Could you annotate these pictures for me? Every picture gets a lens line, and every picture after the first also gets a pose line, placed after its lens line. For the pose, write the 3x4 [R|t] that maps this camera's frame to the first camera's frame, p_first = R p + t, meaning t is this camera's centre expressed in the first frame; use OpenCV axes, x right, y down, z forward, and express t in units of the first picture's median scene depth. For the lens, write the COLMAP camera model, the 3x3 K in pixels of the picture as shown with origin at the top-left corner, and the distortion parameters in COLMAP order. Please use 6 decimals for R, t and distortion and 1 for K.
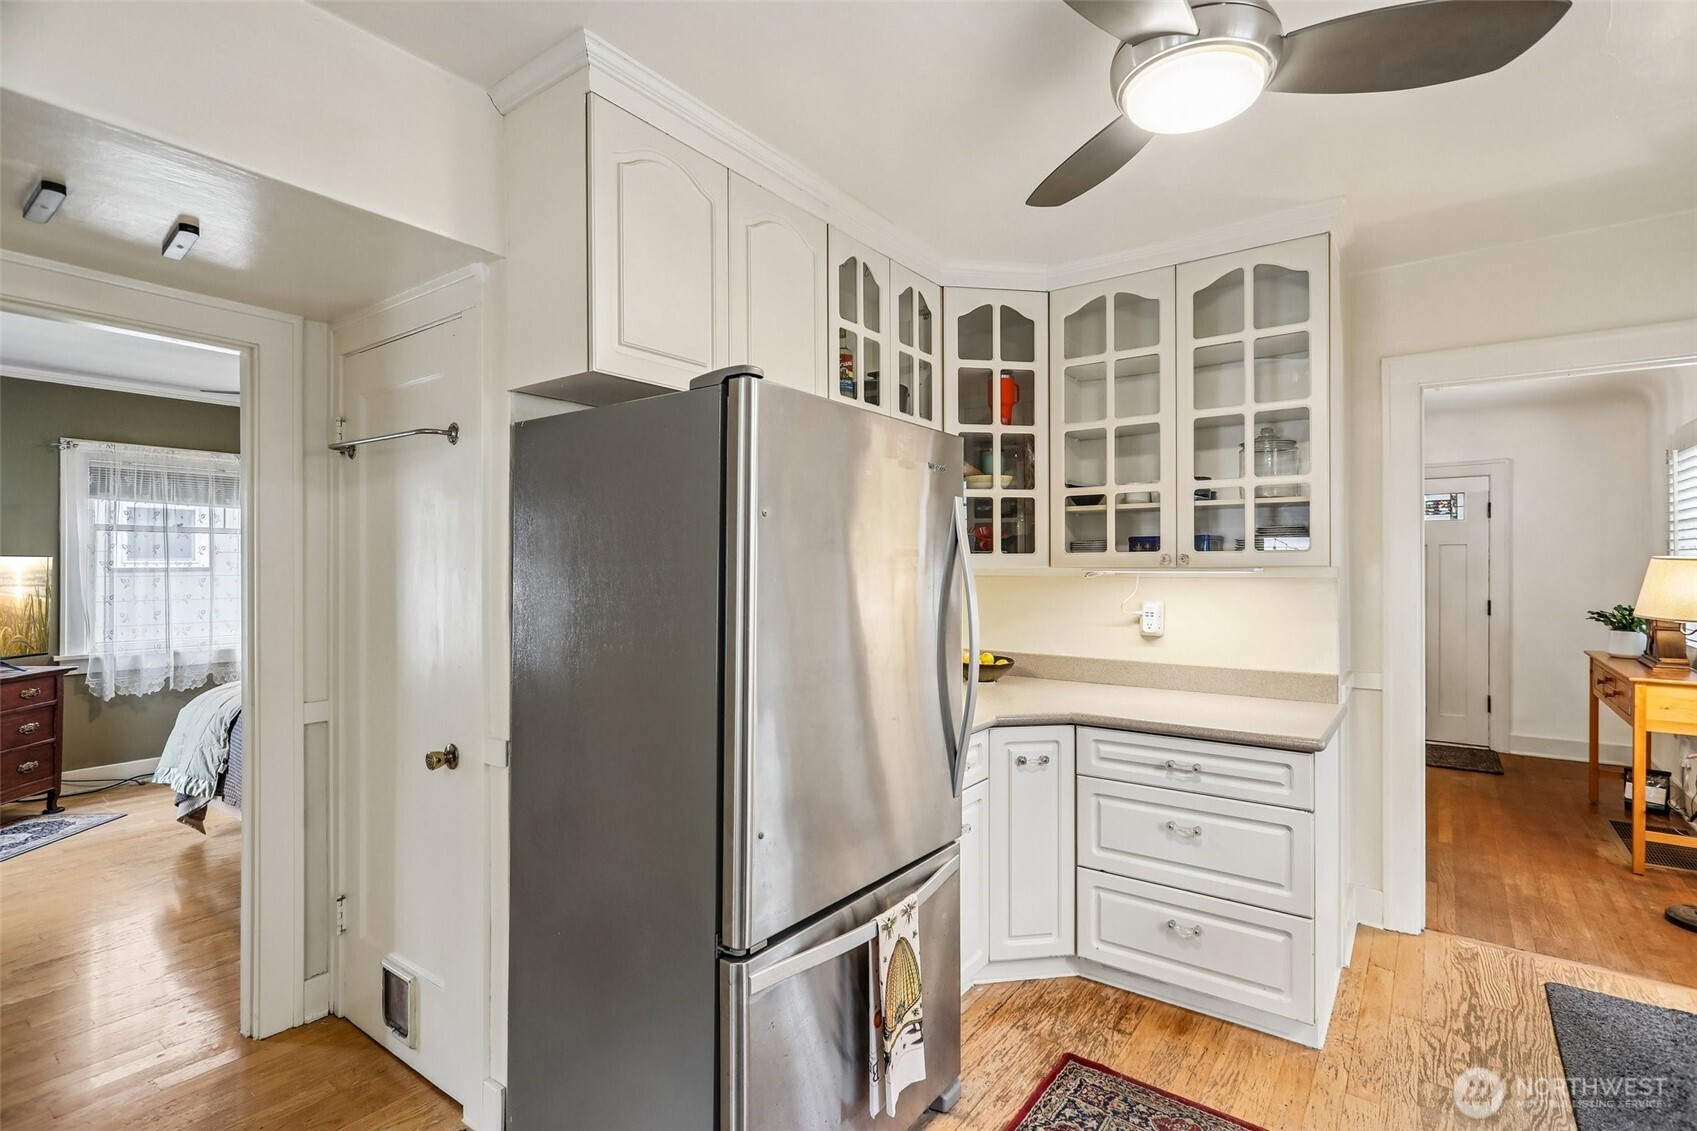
lens RADIAL K [[808.1, 0, 855.8], [0, 808.1, 556.5], [0, 0, 1]] dist [0.000478, 0.000662]
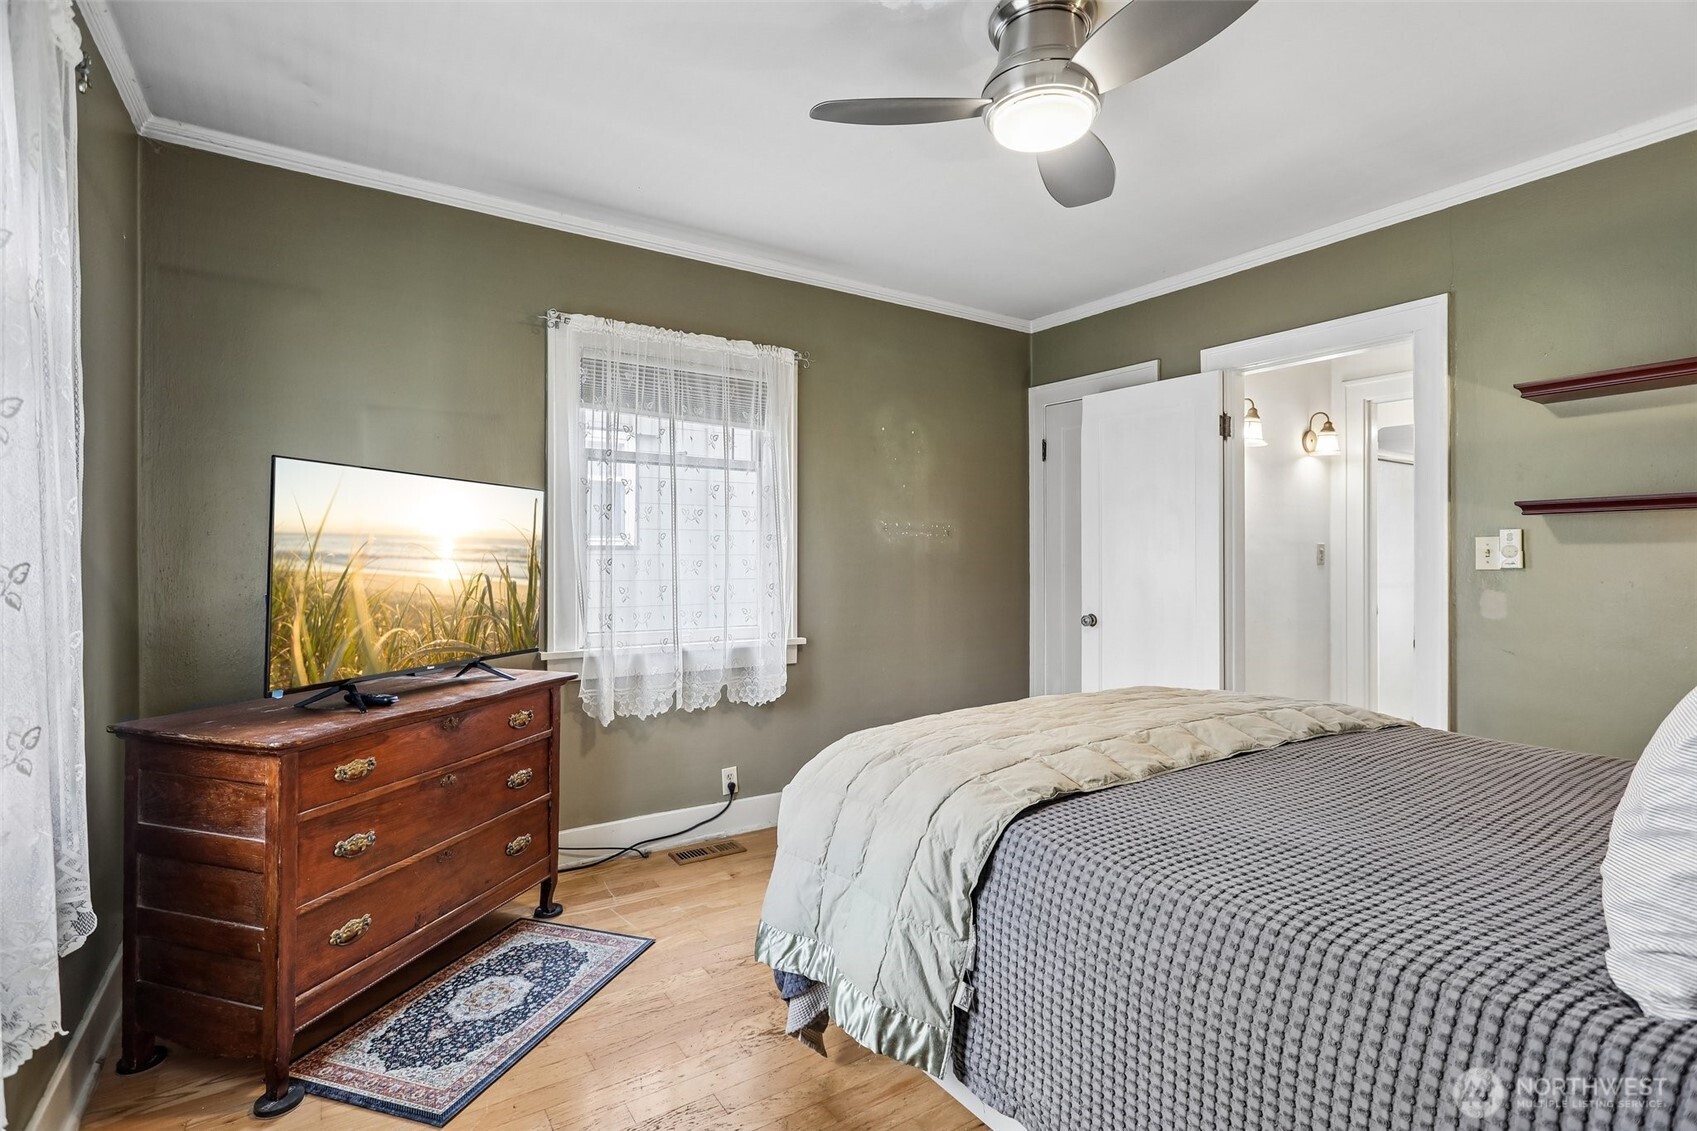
lens RADIAL K [[784.9, 0, 849.4], [0, 784.9, 561.1], [0, 0, 1]] dist [-0.000674, 0.000166]
pose [[0.940649, 0.003264, -0.339366, -0.198711], [-0.000413, 0.999964, 0.008472, 0.016474], [0.339382, -0.007829, 0.940616, 0.180084]]
